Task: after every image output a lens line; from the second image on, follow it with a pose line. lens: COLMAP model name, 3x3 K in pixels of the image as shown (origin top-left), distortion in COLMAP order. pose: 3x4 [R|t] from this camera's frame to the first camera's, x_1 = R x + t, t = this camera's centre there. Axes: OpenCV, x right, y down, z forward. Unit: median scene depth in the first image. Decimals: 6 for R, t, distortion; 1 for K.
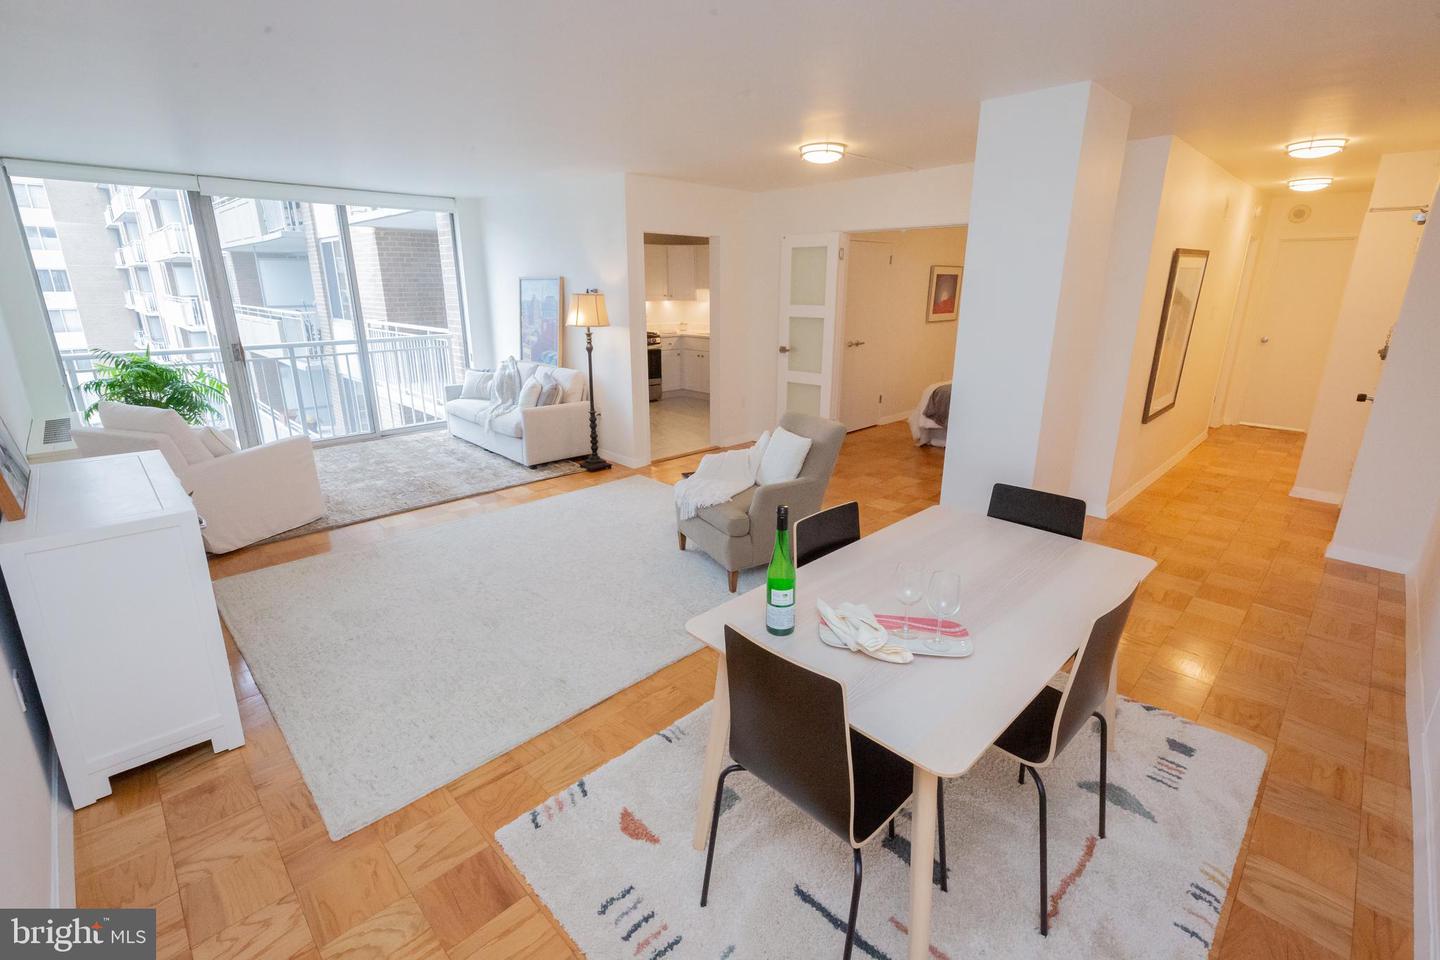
lens RADIAL K [[658.6, 0, 726.8], [0, 658.6, 446.9], [0, 0, 1]] dist [0.009315, -0.000152]
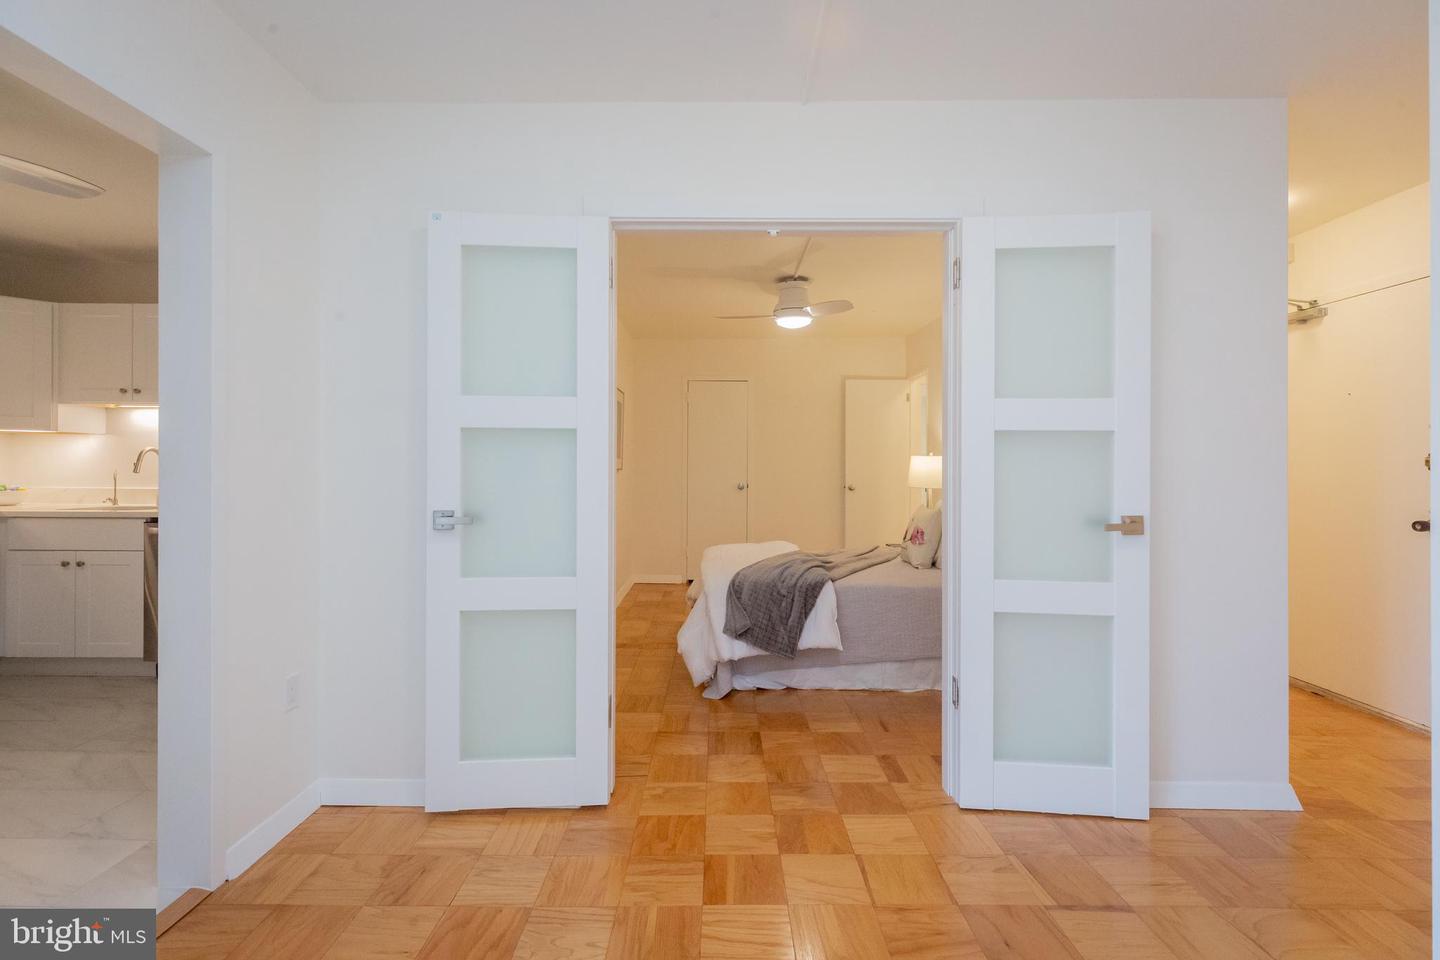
lens RADIAL K [[658.6, 0, 715.2], [0, 658.6, 460.4], [0, 0, 1]] dist [0.009315, -0.000152]
pose [[0.722472, 0.002511, 0.691395, -0.052178], [0.170740, 0.968374, -0.181932, -0.088717], [-0.669986, 0.249489, 0.699195, 0.640848]]
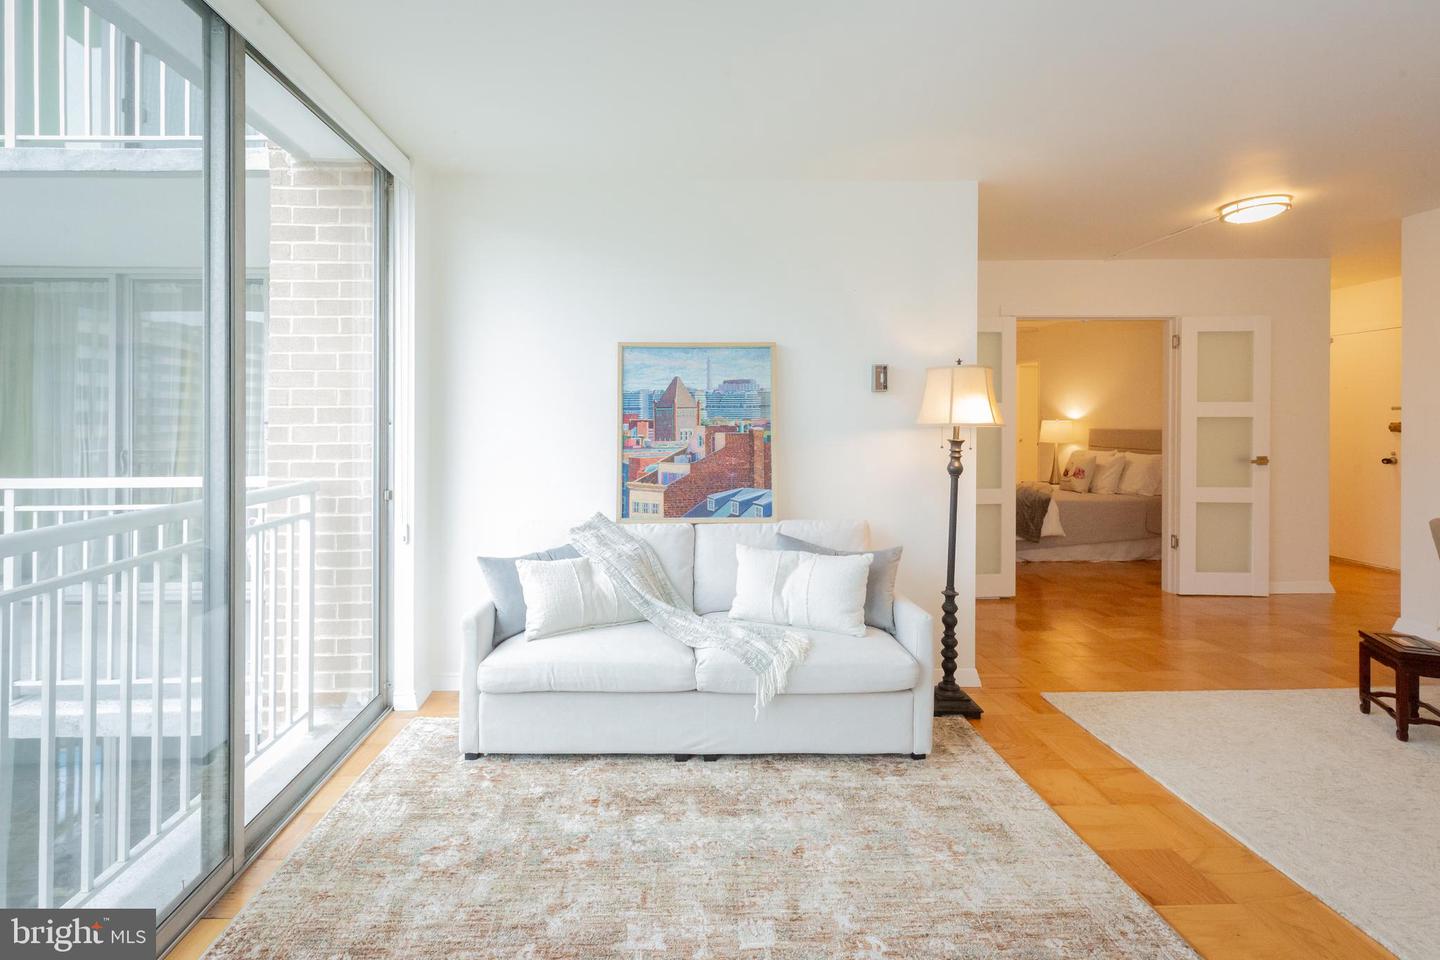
lens RADIAL K [[658.6, 0, 690.0], [0, 658.6, 417.6], [0, 0, 1]] dist [0.009315, -0.000152]
pose [[0.695325, -0.005416, 0.718675, -0.627506], [0.183938, 0.968008, -0.170667, -0.118937], [-0.694759, 0.250861, 0.674076, 0.676185]]
